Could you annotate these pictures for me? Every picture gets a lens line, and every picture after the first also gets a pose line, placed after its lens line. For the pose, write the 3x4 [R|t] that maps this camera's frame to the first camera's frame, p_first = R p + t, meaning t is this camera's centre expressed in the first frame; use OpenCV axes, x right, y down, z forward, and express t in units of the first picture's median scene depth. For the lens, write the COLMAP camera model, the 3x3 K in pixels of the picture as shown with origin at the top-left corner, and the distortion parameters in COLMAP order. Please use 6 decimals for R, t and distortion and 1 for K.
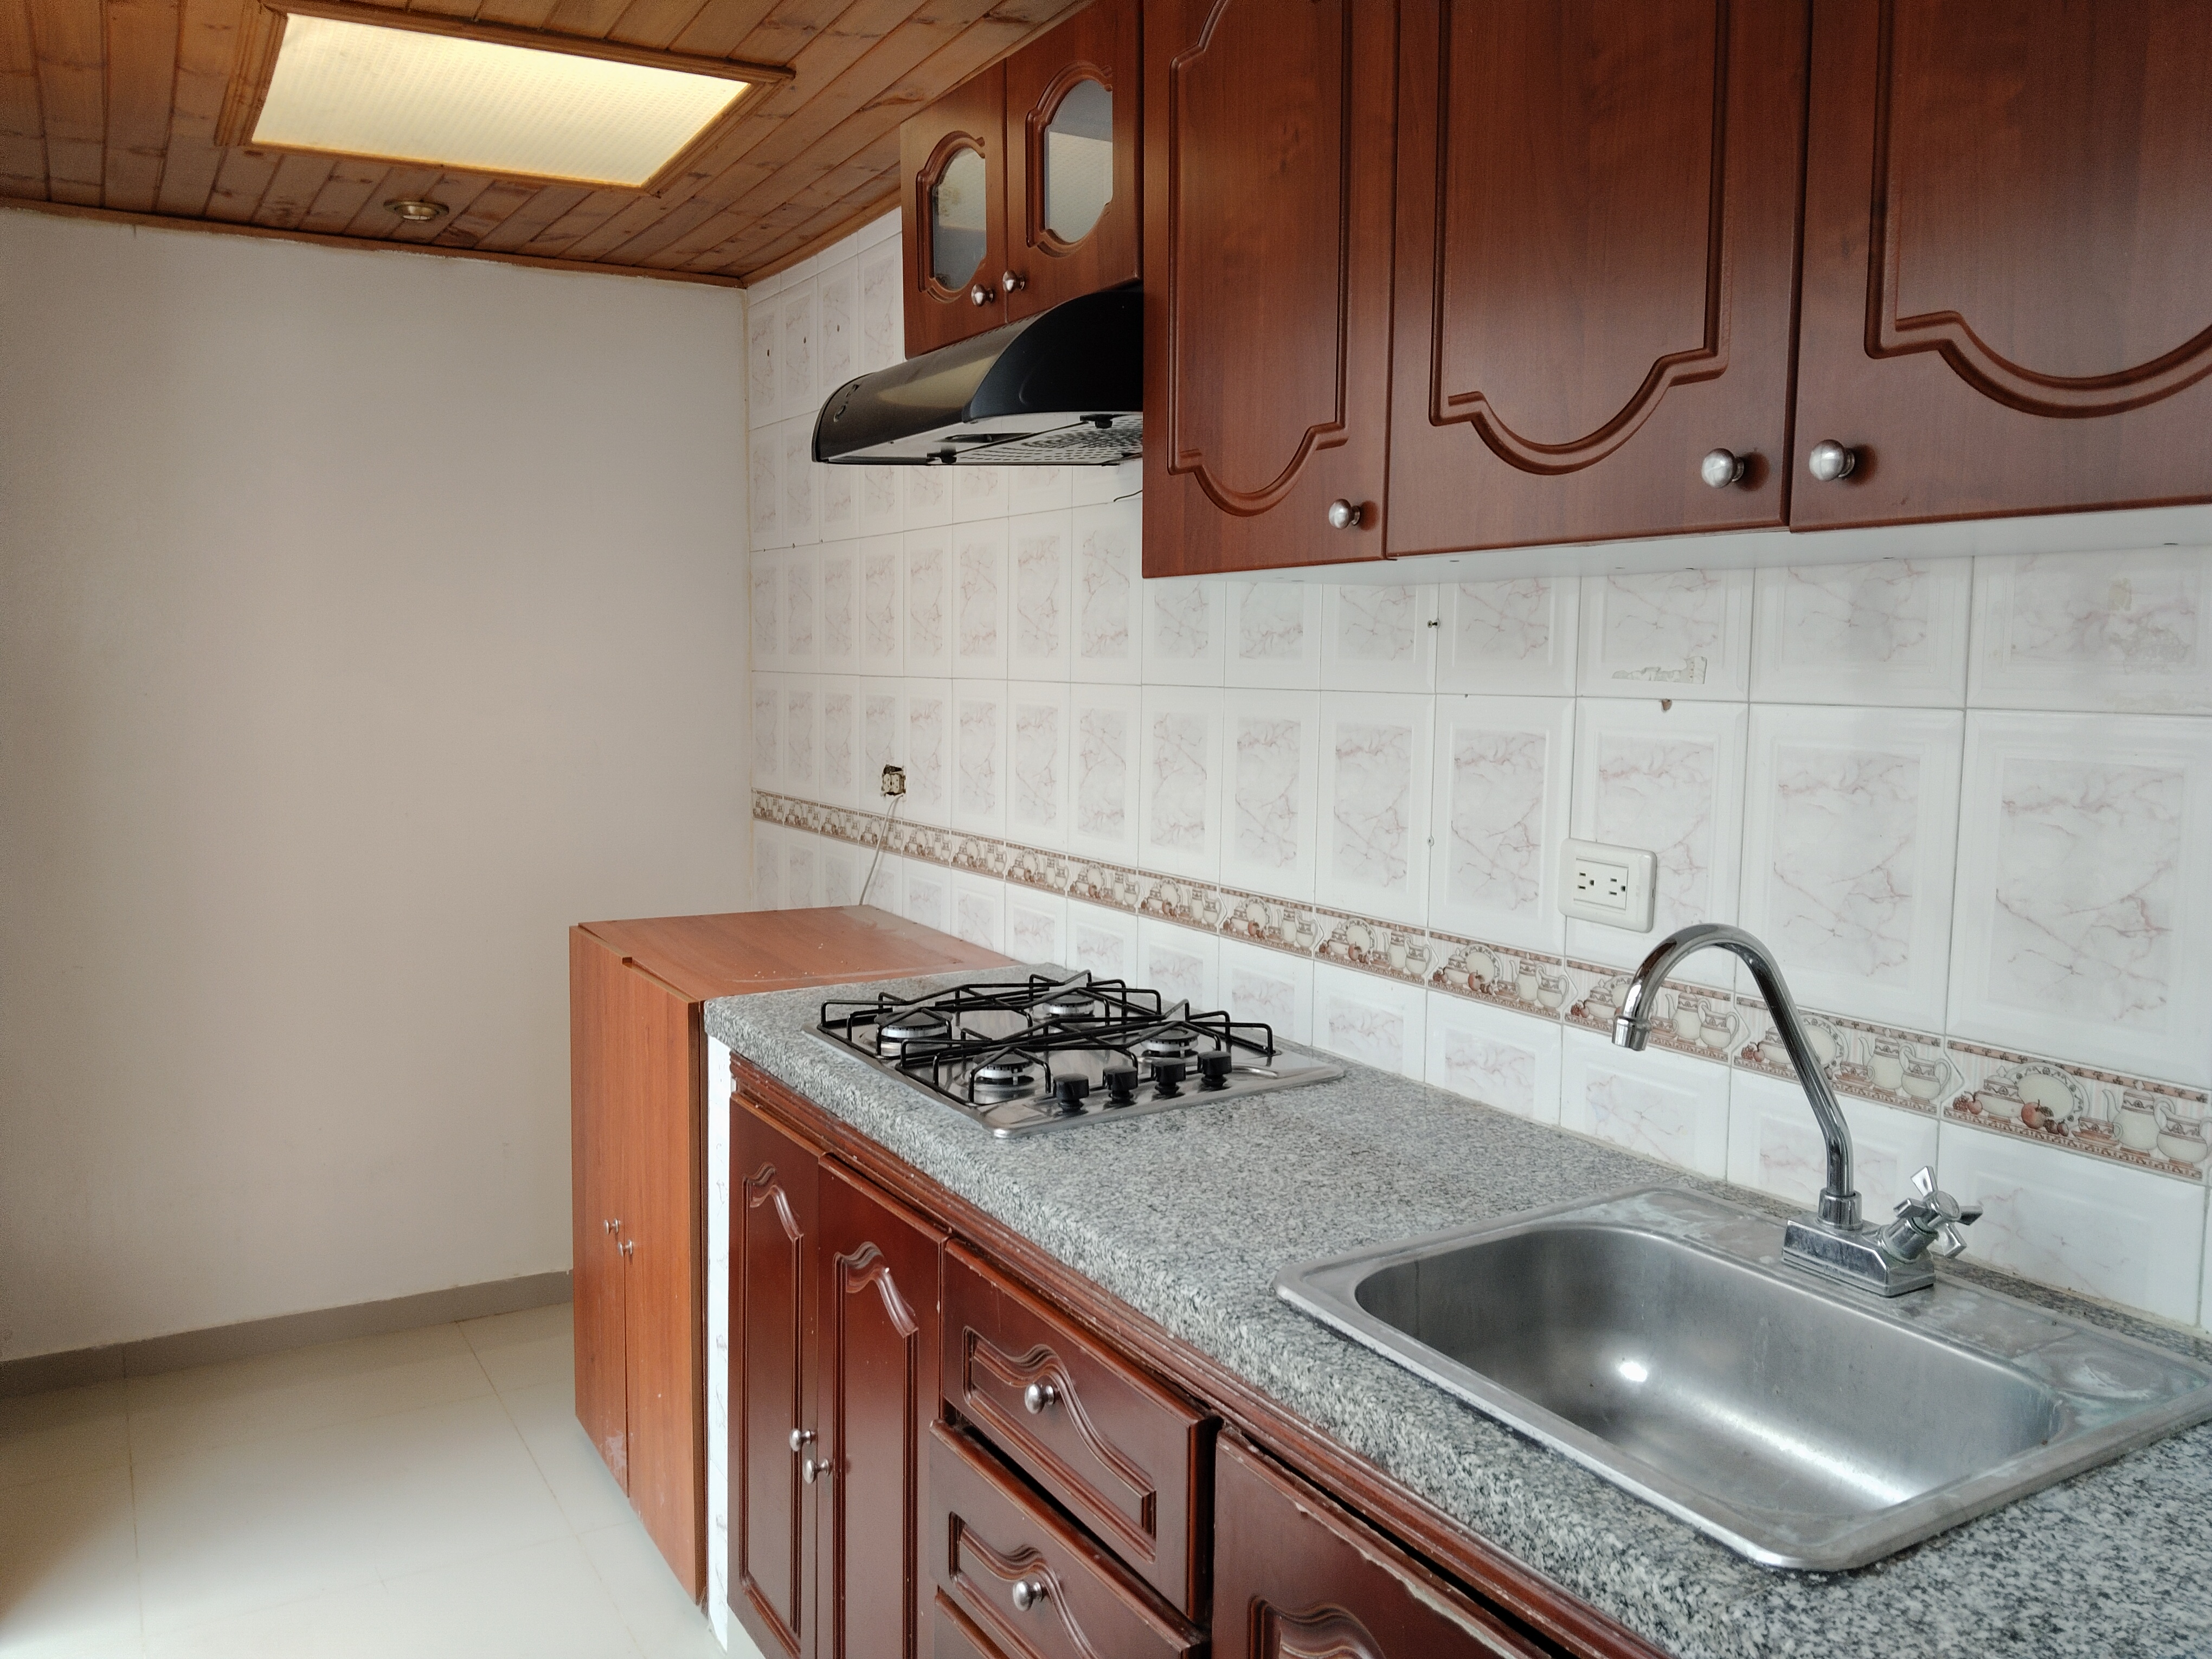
lens RADIAL K [[1745.9, 0, 1126.7], [0, 1745.9, 811.9], [0, 0, 1]] dist [0.060929, -0.111114]
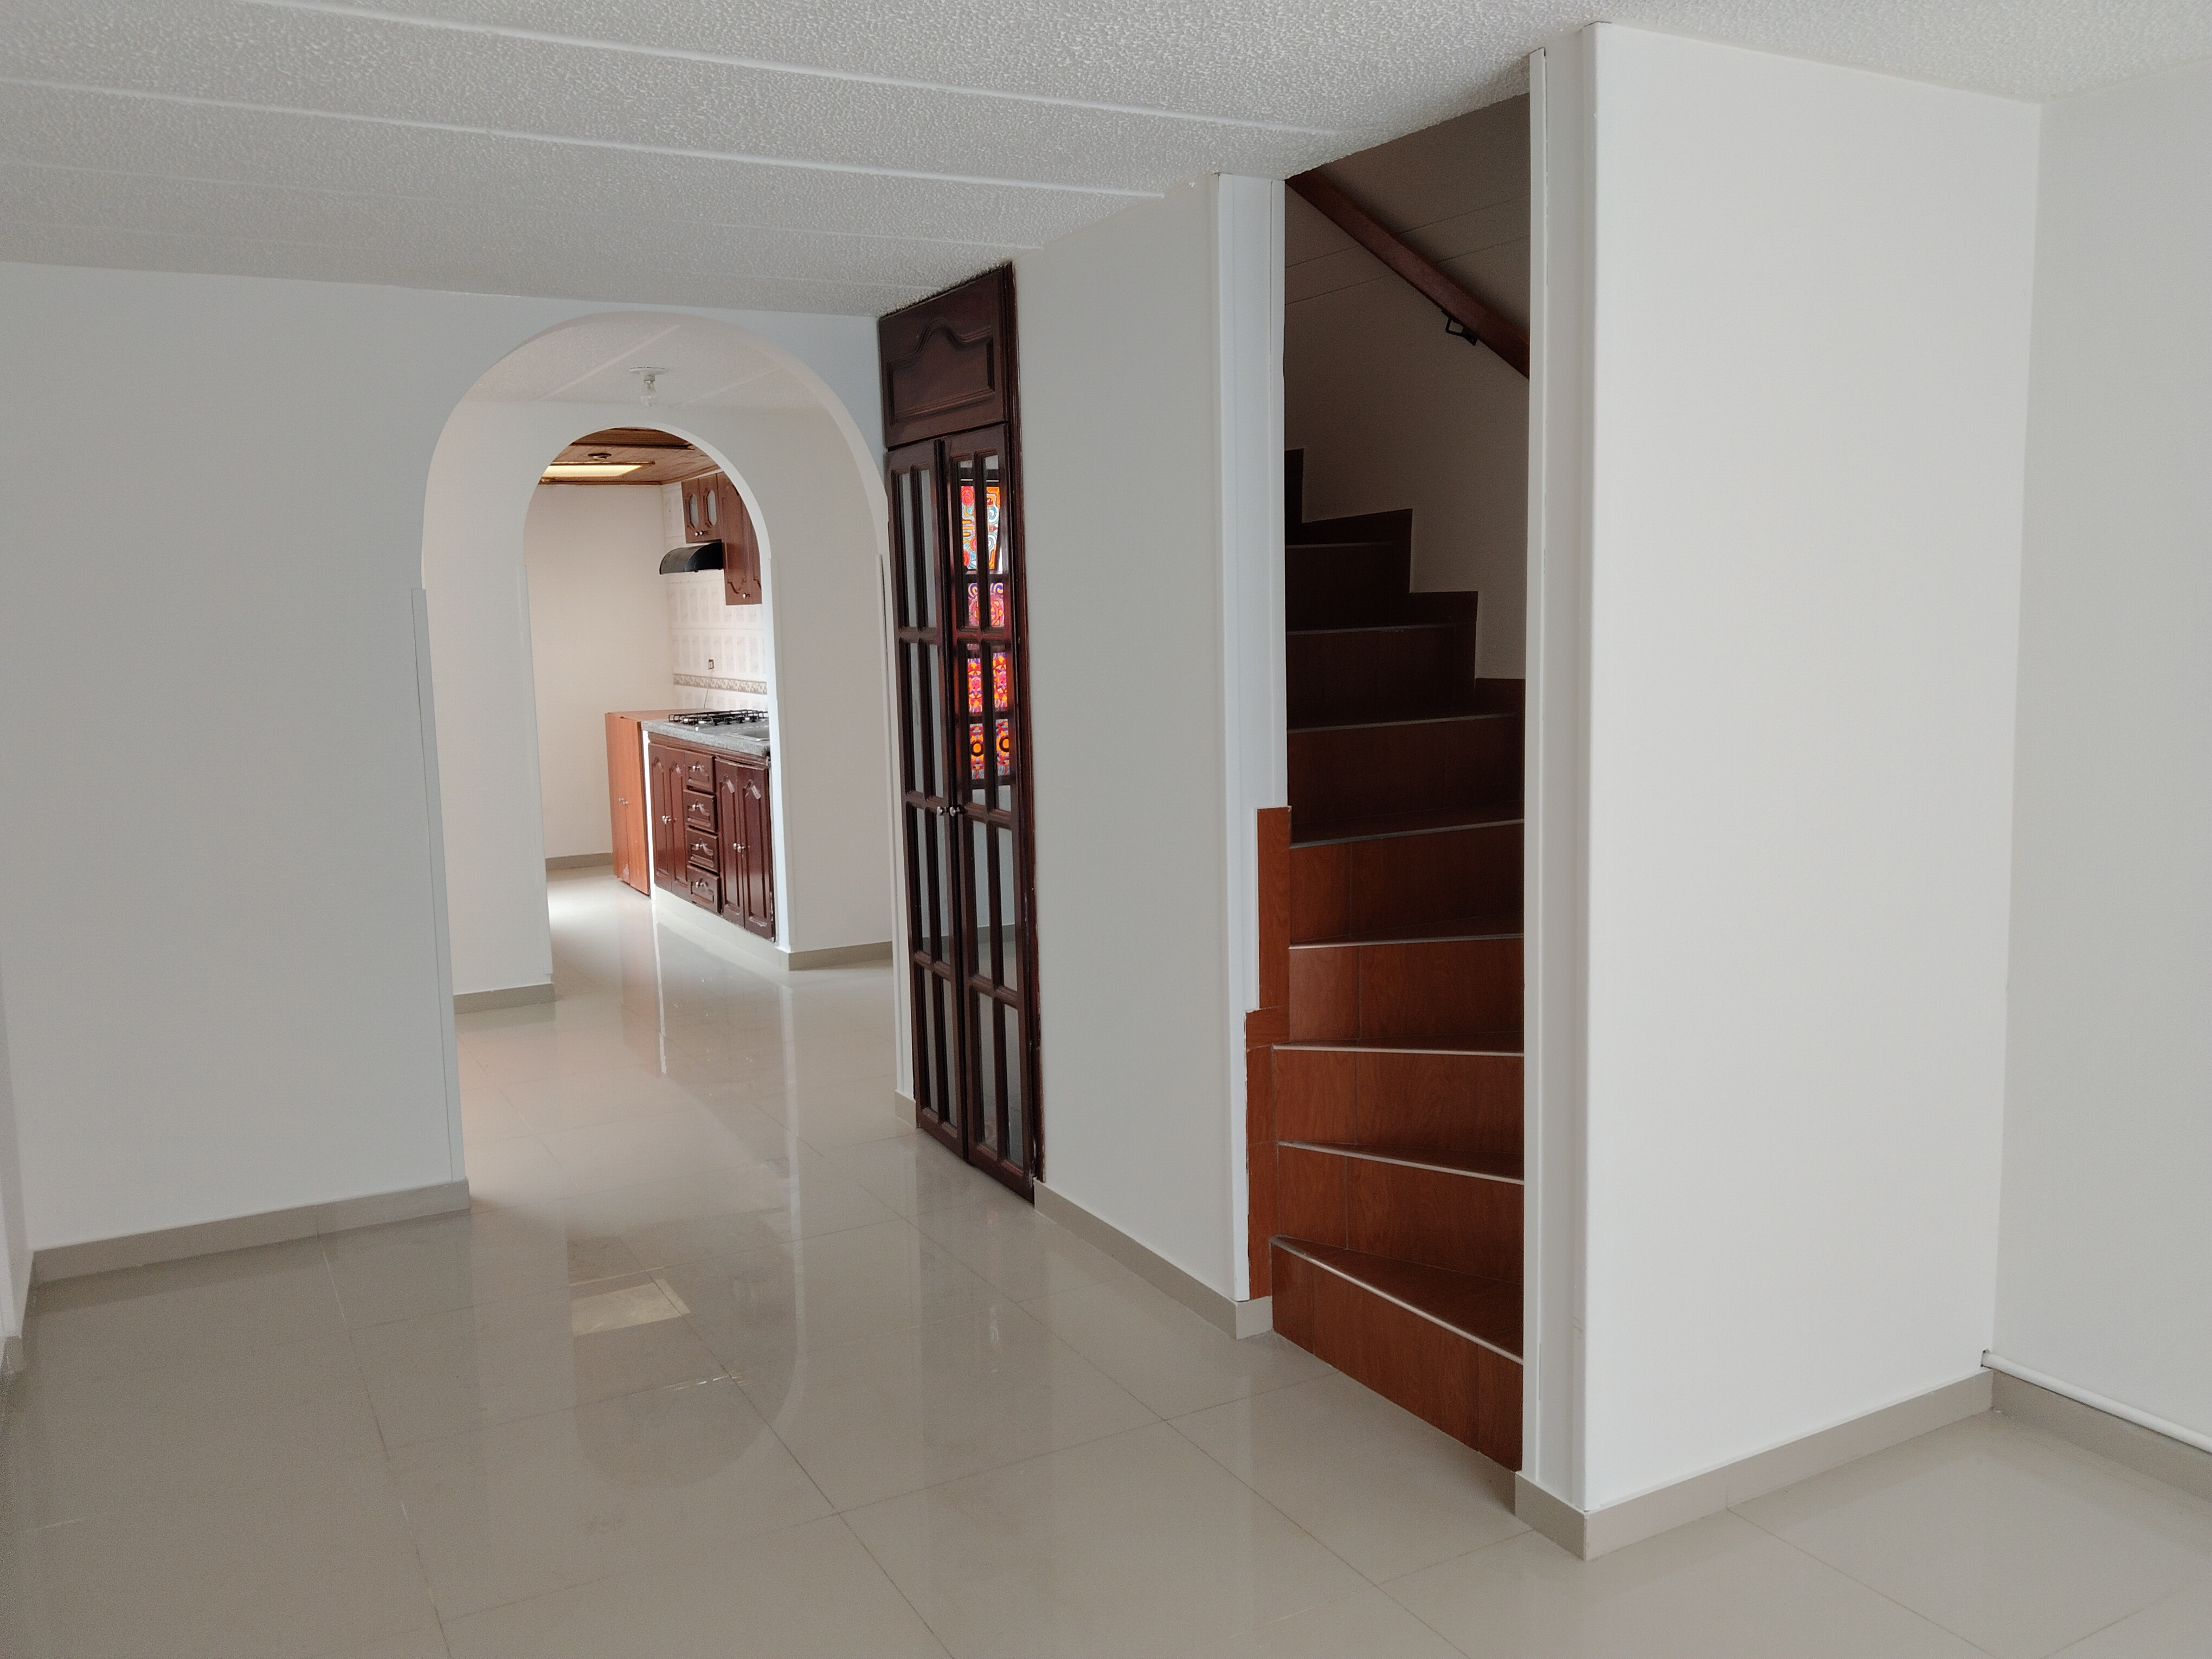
lens RADIAL K [[1745.9, 0, 1148.9], [0, 1745.9, 828.1], [0, 0, 1]] dist [0.060929, -0.111114]
pose [[0.999479, -0.028218, -0.015669, 0.878178], [0.028819, 0.998799, 0.039614, 0.221905], [0.014533, -0.040045, 0.999092, -2.674572]]
